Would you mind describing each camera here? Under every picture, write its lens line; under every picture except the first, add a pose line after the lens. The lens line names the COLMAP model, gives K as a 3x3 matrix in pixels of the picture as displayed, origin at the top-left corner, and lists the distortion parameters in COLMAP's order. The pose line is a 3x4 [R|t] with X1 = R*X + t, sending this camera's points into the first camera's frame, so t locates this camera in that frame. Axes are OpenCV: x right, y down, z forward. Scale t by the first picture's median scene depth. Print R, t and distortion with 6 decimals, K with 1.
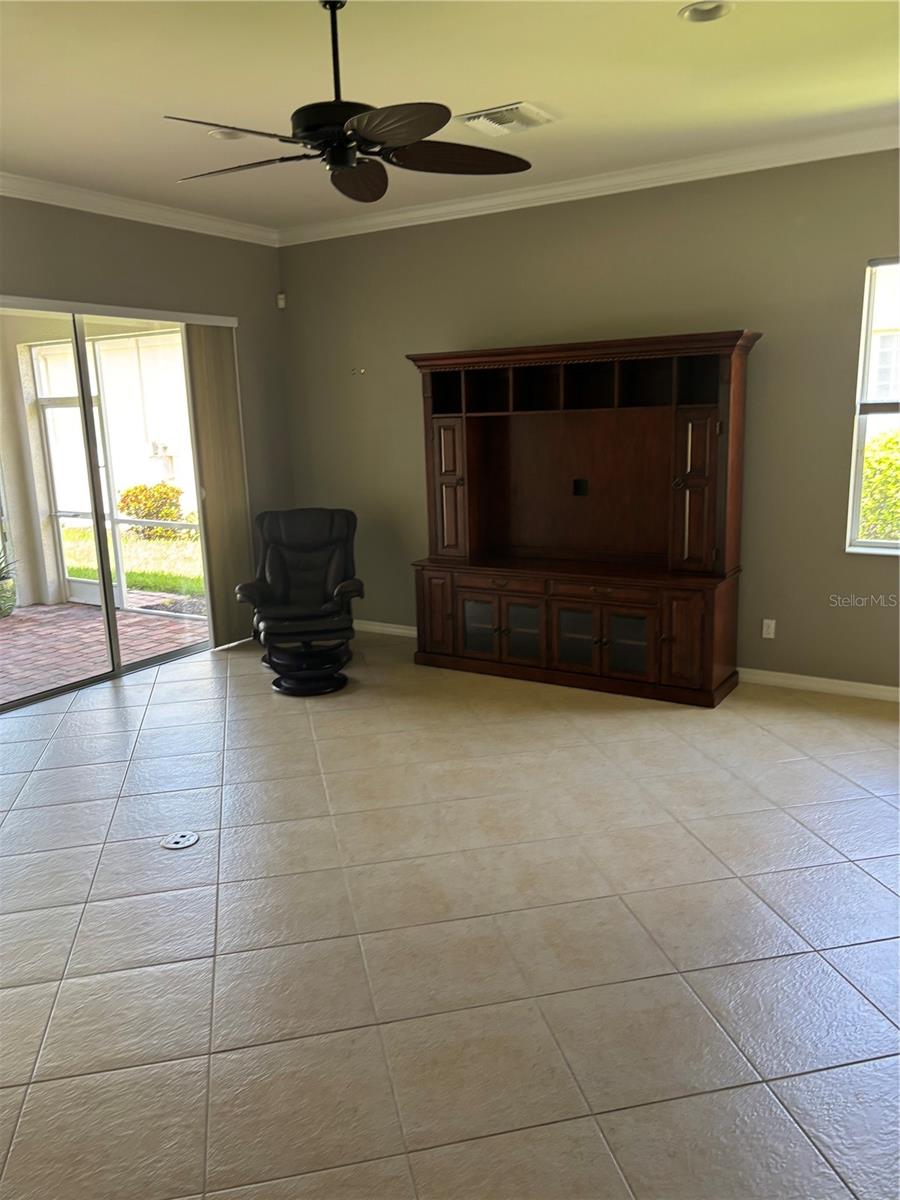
lens RADIAL K [[903.8, 0, 448.3], [0, 903.8, 600.7], [0, 0, 1]] dist [-0.005521, -0.002070]
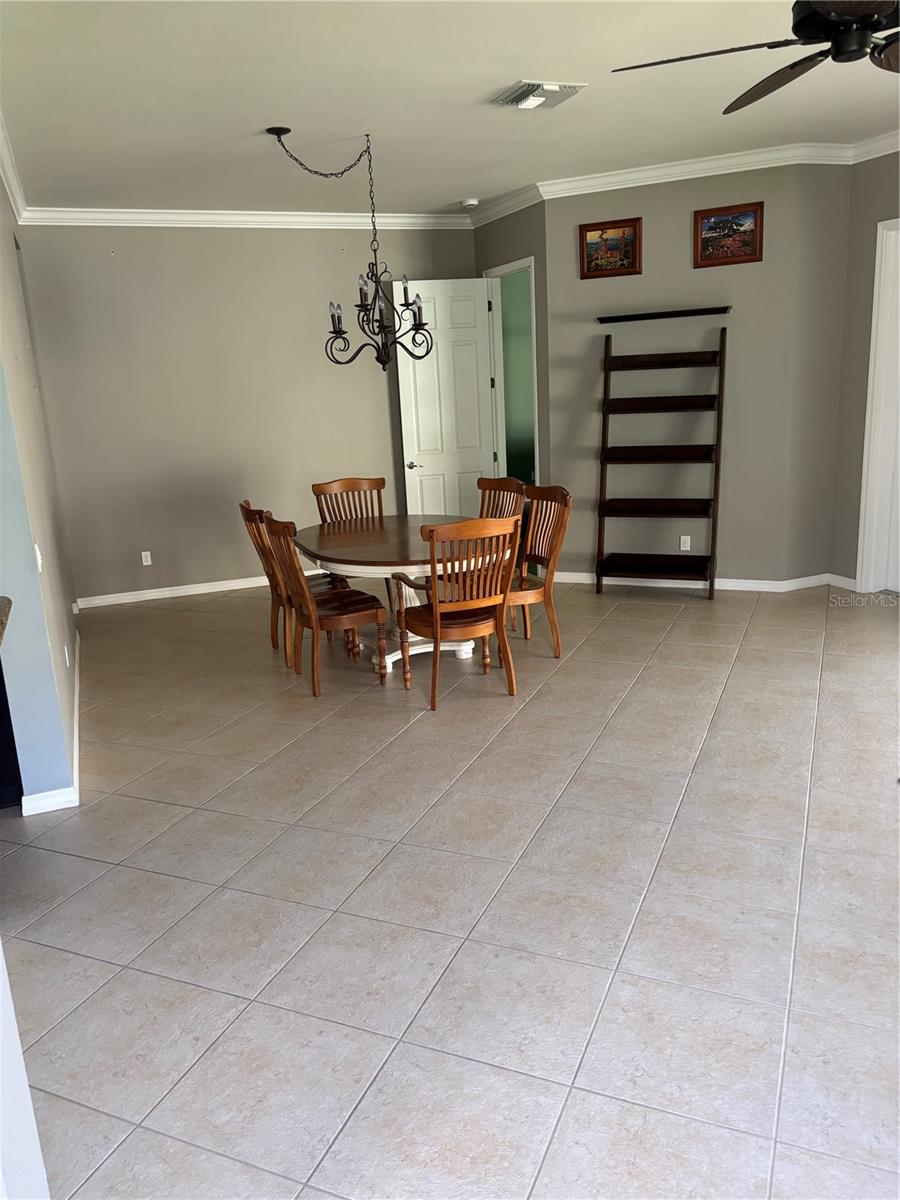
lens RADIAL K [[903.8, 0, 449.7], [0, 903.8, 601.0], [0, 0, 1]] dist [-0.005521, -0.002070]
pose [[-0.581781, 0.257112, -0.771637, 0.481925], [-0.107733, 0.916001, 0.386440, -0.165482], [0.806179, 0.307955, -0.505212, 0.696465]]
